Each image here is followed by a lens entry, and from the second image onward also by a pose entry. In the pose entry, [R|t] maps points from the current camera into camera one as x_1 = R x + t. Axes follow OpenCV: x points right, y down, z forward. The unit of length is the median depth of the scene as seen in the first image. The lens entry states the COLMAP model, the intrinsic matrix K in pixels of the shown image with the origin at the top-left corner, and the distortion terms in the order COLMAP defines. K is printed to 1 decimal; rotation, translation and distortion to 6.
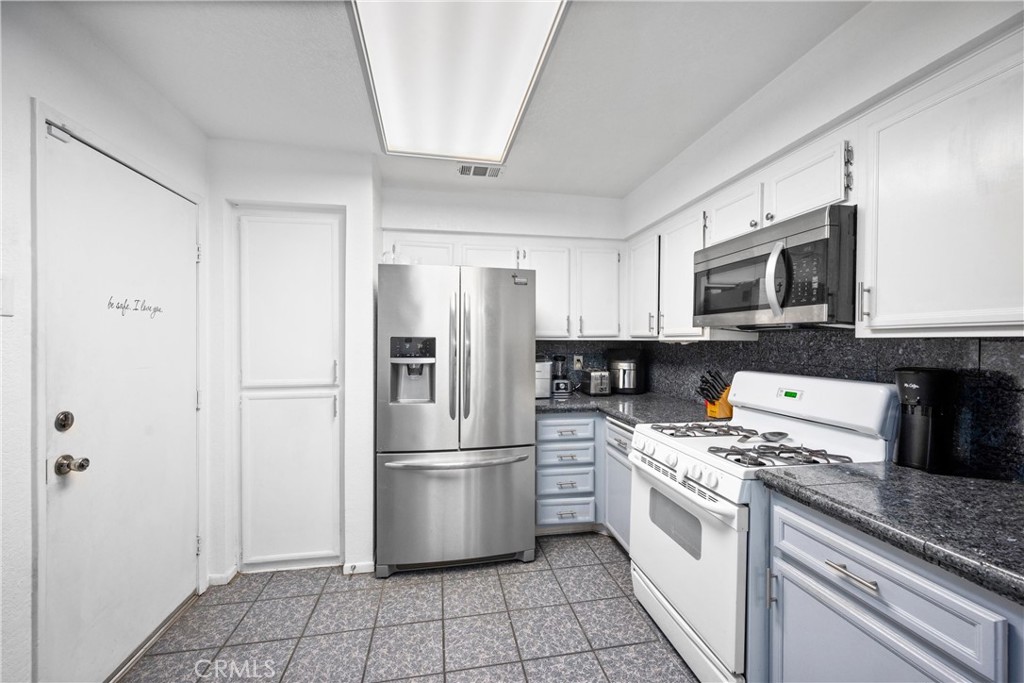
lens RADIAL K [[398.9, 0, 512.0], [0, 398.9, 341.5], [0, 0, 1]] dist [0.001444, -0.000011]
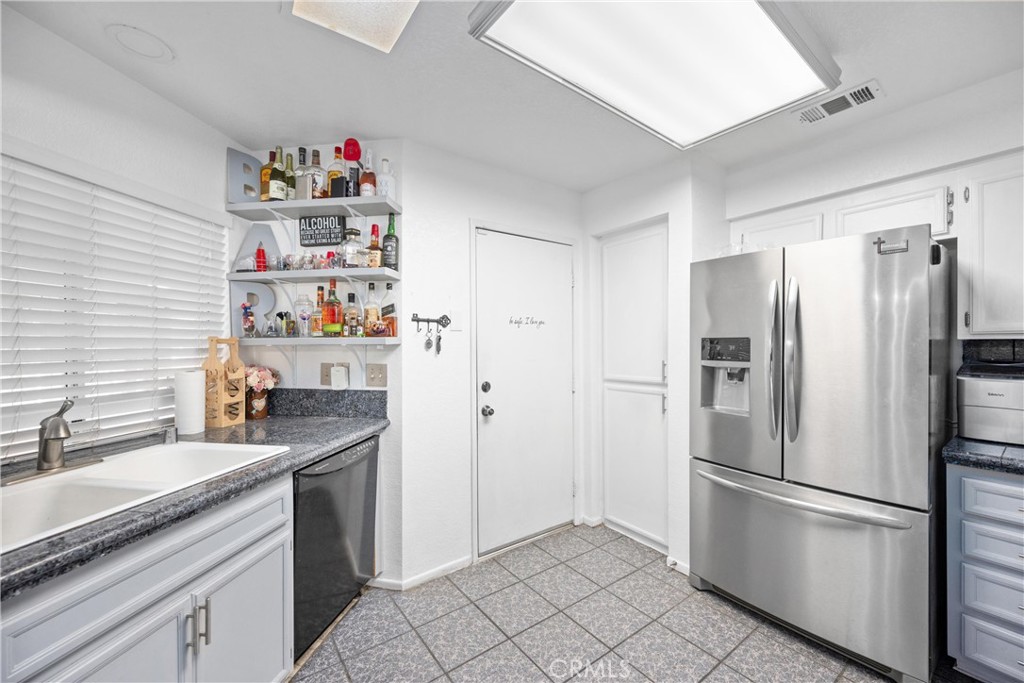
lens RADIAL K [[400.6, 0, 516.5], [0, 400.6, 345.0], [0, 0, 1]] dist [0.000979, 0.000014]
pose [[0.445605, -0.000599, -0.895230, 0.355061], [0.001988, 0.999998, 0.000321, 0.004188], [0.895228, -0.001923, 0.445605, 0.184324]]
